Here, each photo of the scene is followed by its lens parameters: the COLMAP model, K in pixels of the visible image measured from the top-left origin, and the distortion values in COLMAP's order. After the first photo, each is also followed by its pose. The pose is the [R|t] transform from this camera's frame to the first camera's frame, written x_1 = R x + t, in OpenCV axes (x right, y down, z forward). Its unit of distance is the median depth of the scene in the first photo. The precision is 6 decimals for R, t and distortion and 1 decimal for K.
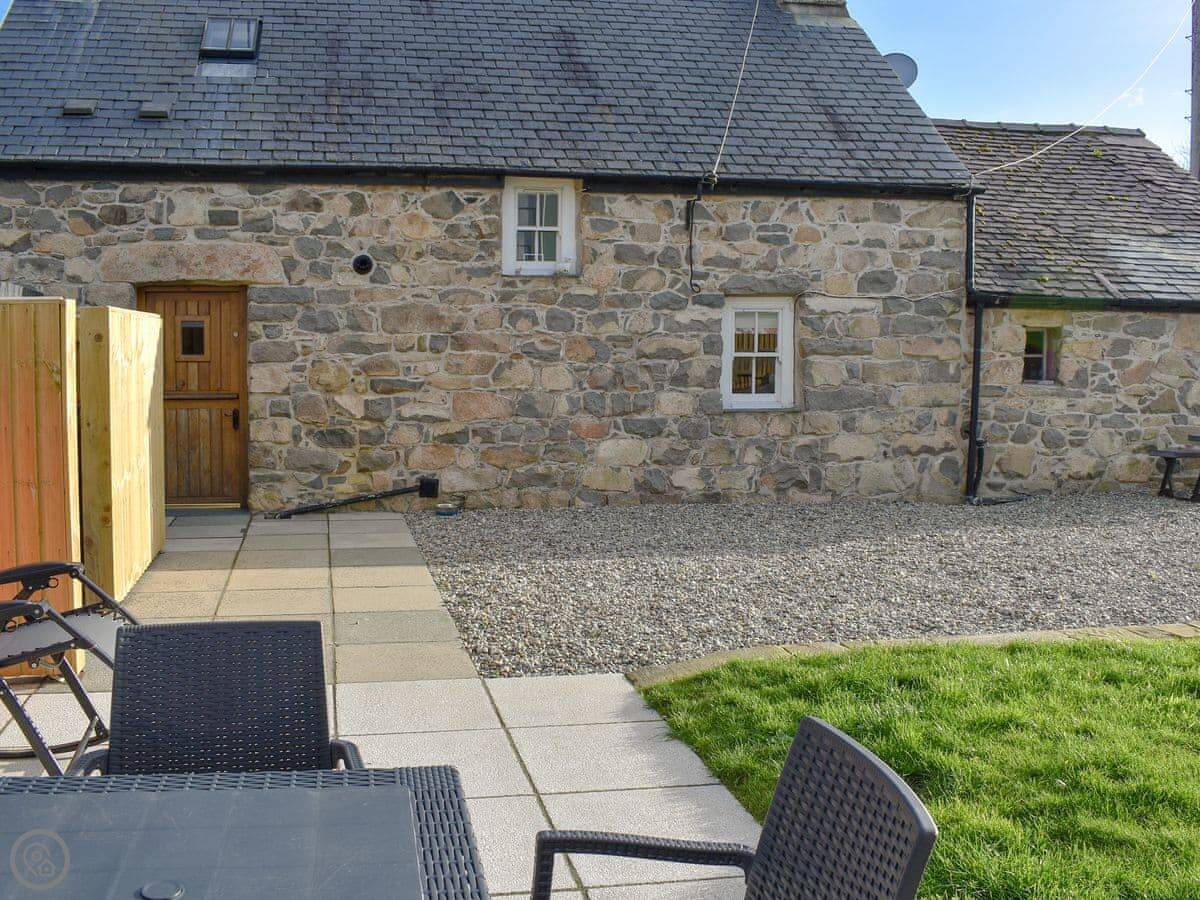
lens RADIAL K [[1052.4, 0, 598.9], [0, 1052.4, 454.2], [0, 0, 1]] dist [-0.105695, 0.022594]
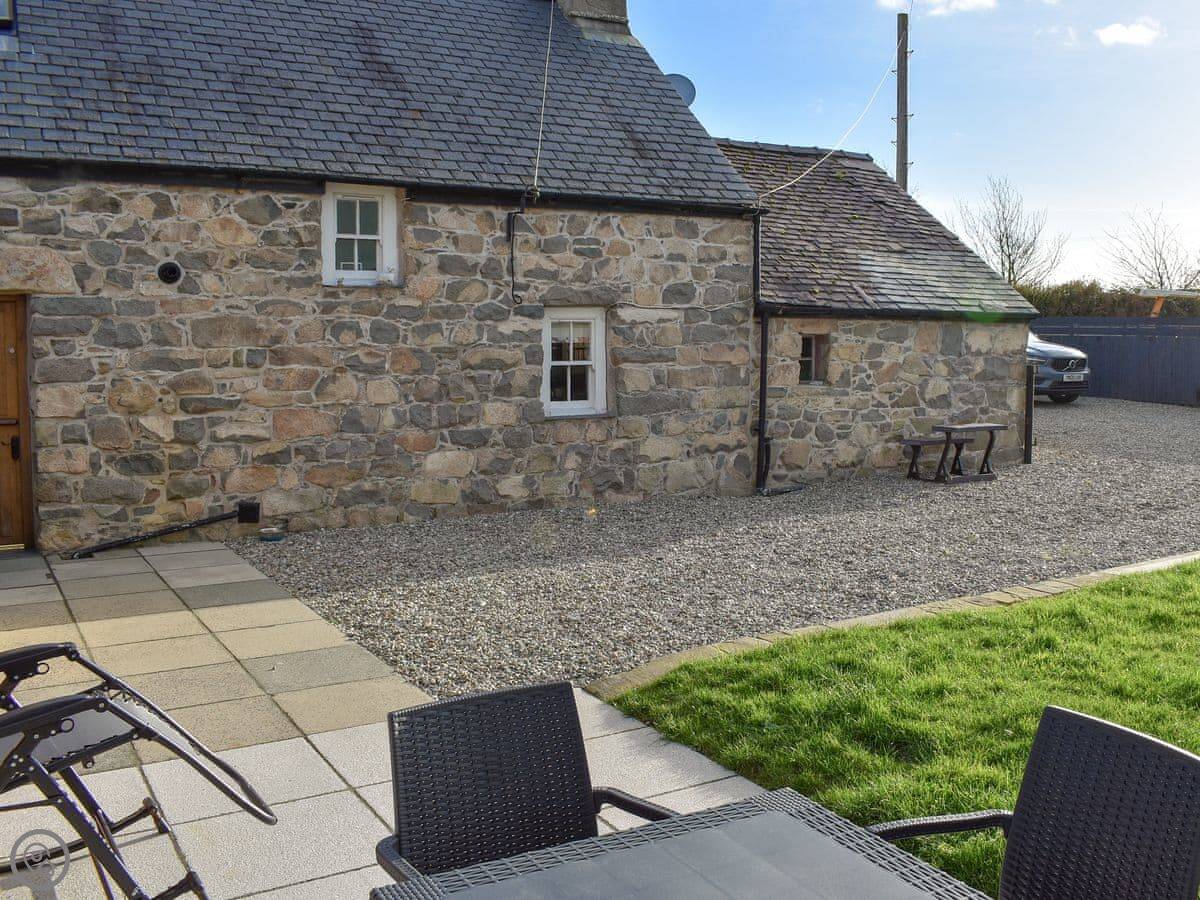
lens RADIAL K [[1111.8, 0, 598.7], [0, 1111.8, 446.6], [0, 0, 1]] dist [-0.103902, 0.000000]
pose [[0.922393, -0.045119, 0.383609, -0.251002], [0.037764, 0.998930, 0.026688, -0.041422], [-0.384403, -0.010130, 0.923110, -0.022061]]
